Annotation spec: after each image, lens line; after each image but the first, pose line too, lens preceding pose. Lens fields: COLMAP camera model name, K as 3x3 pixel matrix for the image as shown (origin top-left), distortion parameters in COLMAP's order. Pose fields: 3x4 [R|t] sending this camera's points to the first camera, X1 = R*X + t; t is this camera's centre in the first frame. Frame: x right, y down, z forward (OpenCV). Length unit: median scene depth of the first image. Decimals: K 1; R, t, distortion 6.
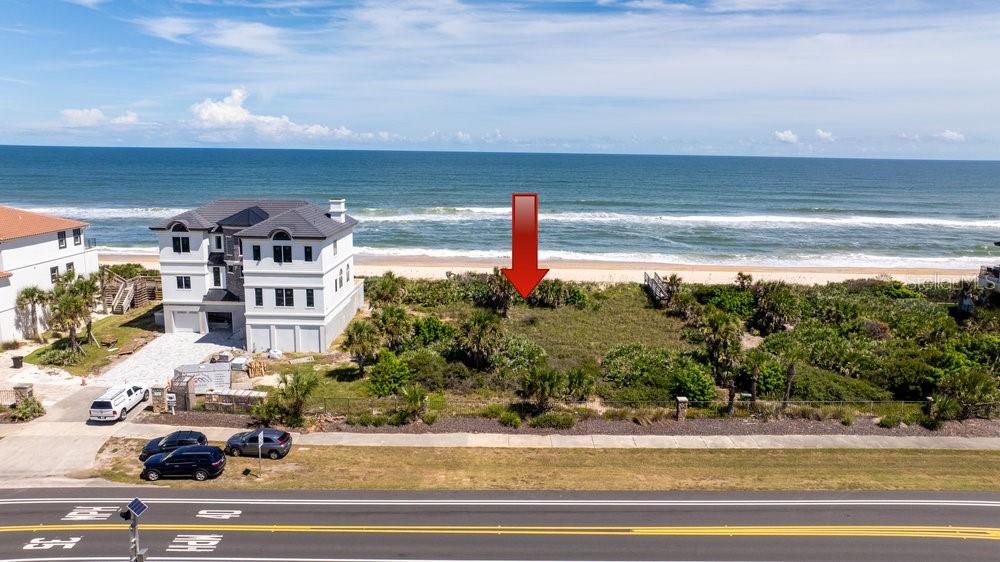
lens RADIAL K [[701.1, 0, 502.3], [0, 701.1, 280.6], [0, 0, 1]] dist [-0.039702, 0.040706]
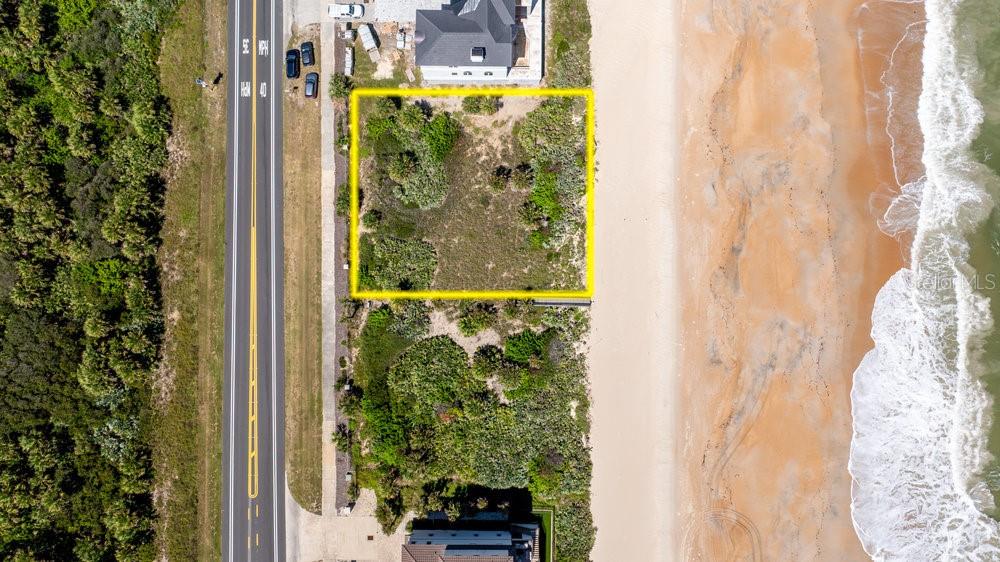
lens RADIAL K [[701.1, 0, 502.3], [0, 701.1, 280.6], [0, 0, 1]] dist [-0.039702, 0.040706]
pose [[-0.004138, 0.998980, -0.044967, 0.336466], [-0.193350, 0.043320, 0.980173, -1.720851], [0.981121, 0.012750, 0.192973, 0.900700]]
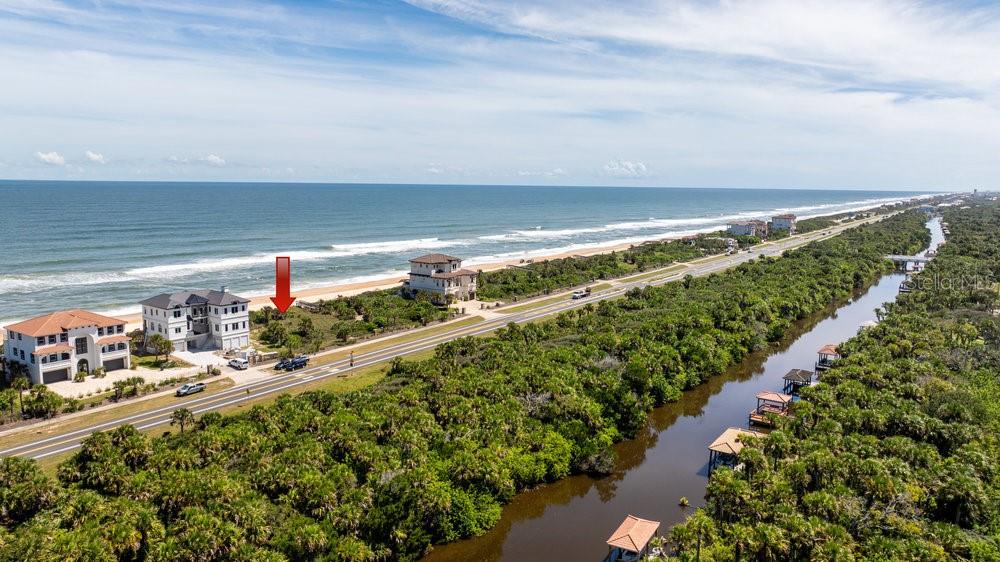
lens RADIAL K [[701.1, 0, 502.3], [0, 701.1, 280.6], [0, 0, 1]] dist [-0.039702, 0.040706]
pose [[0.585852, -0.120680, 0.801383, -1.863159], [0.143943, 0.988623, 0.043647, -0.119773], [-0.797533, 0.089783, 0.596558, -1.418427]]
